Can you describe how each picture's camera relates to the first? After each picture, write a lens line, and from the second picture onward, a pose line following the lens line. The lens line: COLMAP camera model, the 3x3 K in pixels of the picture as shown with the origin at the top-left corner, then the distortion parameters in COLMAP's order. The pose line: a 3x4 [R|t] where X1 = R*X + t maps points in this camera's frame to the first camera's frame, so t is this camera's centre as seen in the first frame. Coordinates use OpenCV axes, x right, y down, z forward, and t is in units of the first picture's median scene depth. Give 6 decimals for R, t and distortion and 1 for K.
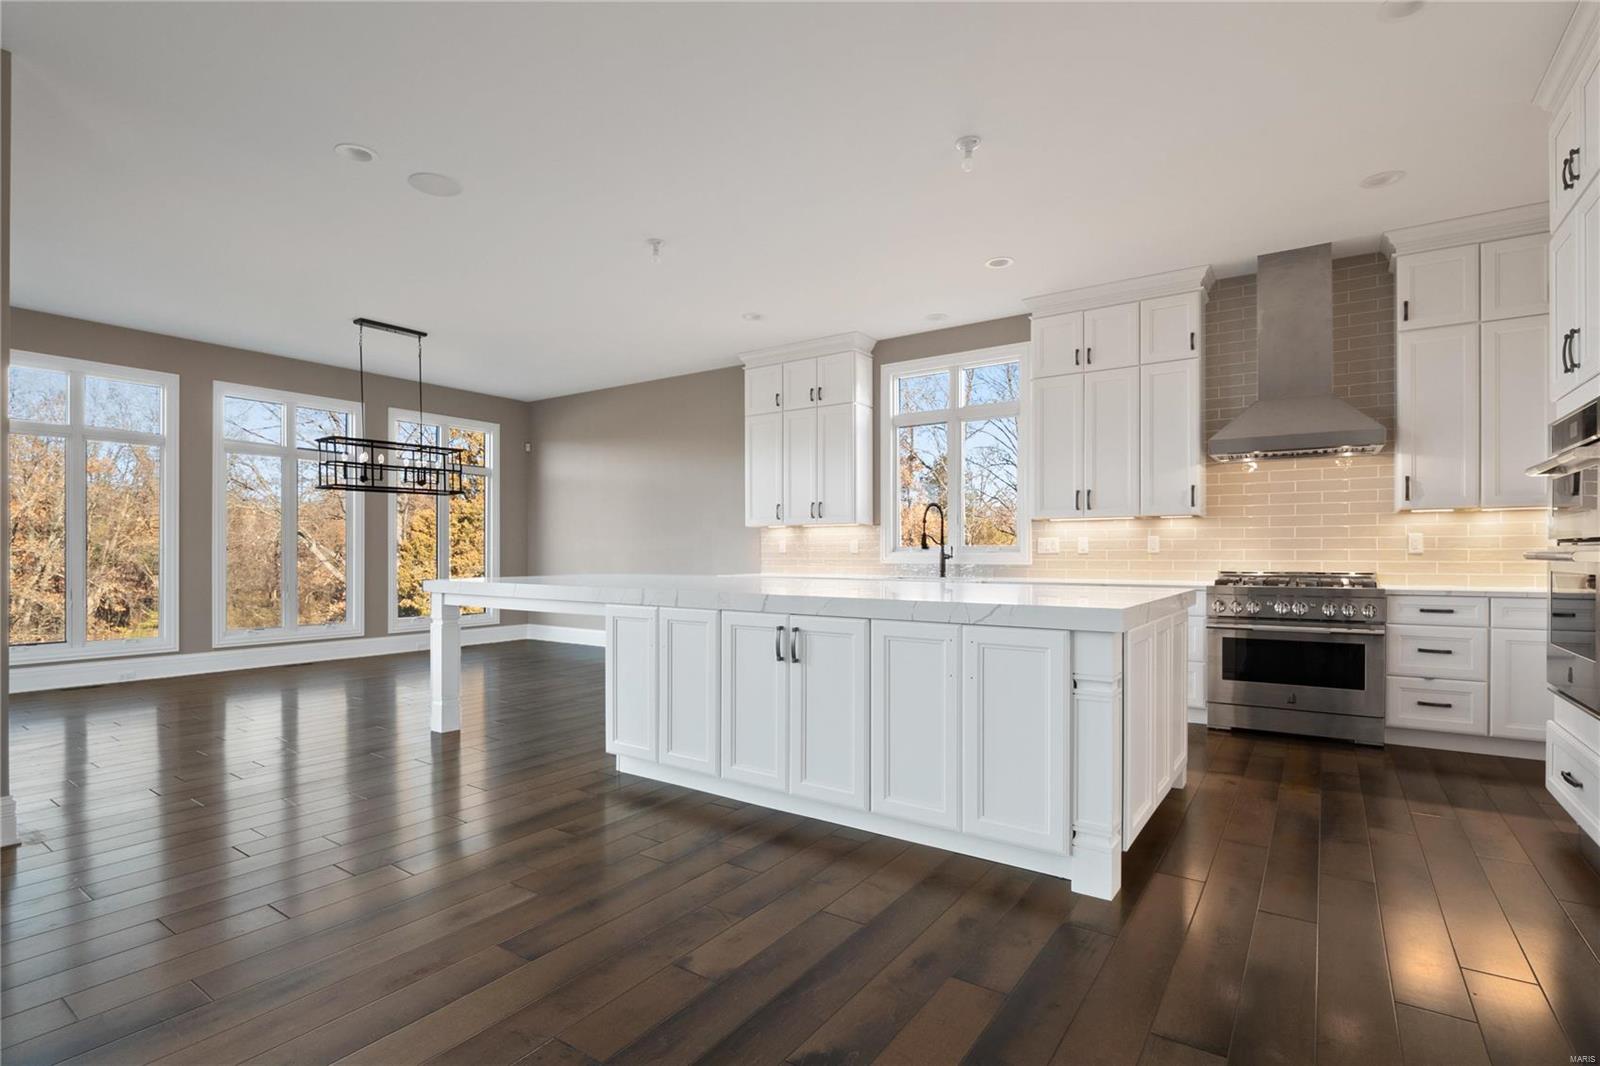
lens RADIAL K [[748.2, 0, 803.2], [0, 748.2, 539.4], [0, 0, 1]] dist [0.001890, -0.001501]
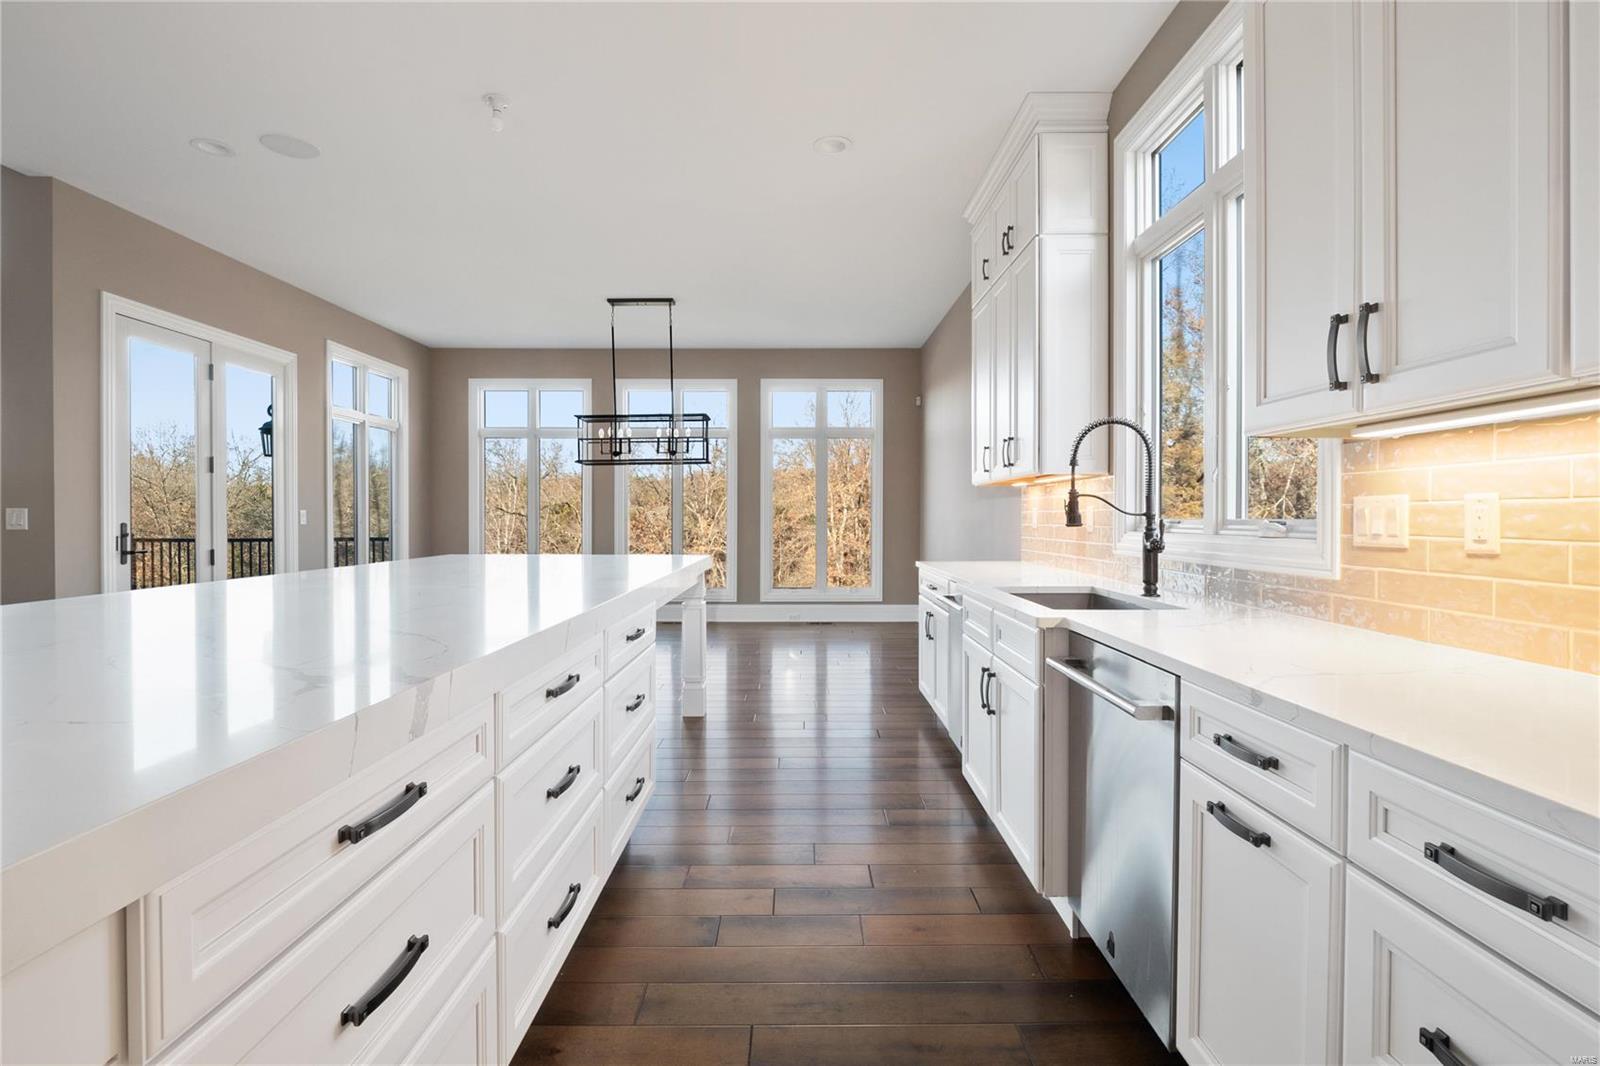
lens RADIAL K [[748.2, 0, 800.0], [0, 748.2, 529.4], [0, 0, 1]] dist [0.001890, -0.001501]
pose [[0.574957, 0.016343, -0.818021, 0.397964], [0.007229, 0.999660, 0.025053, 0.001865], [0.818152, -0.020318, 0.574643, 0.577703]]
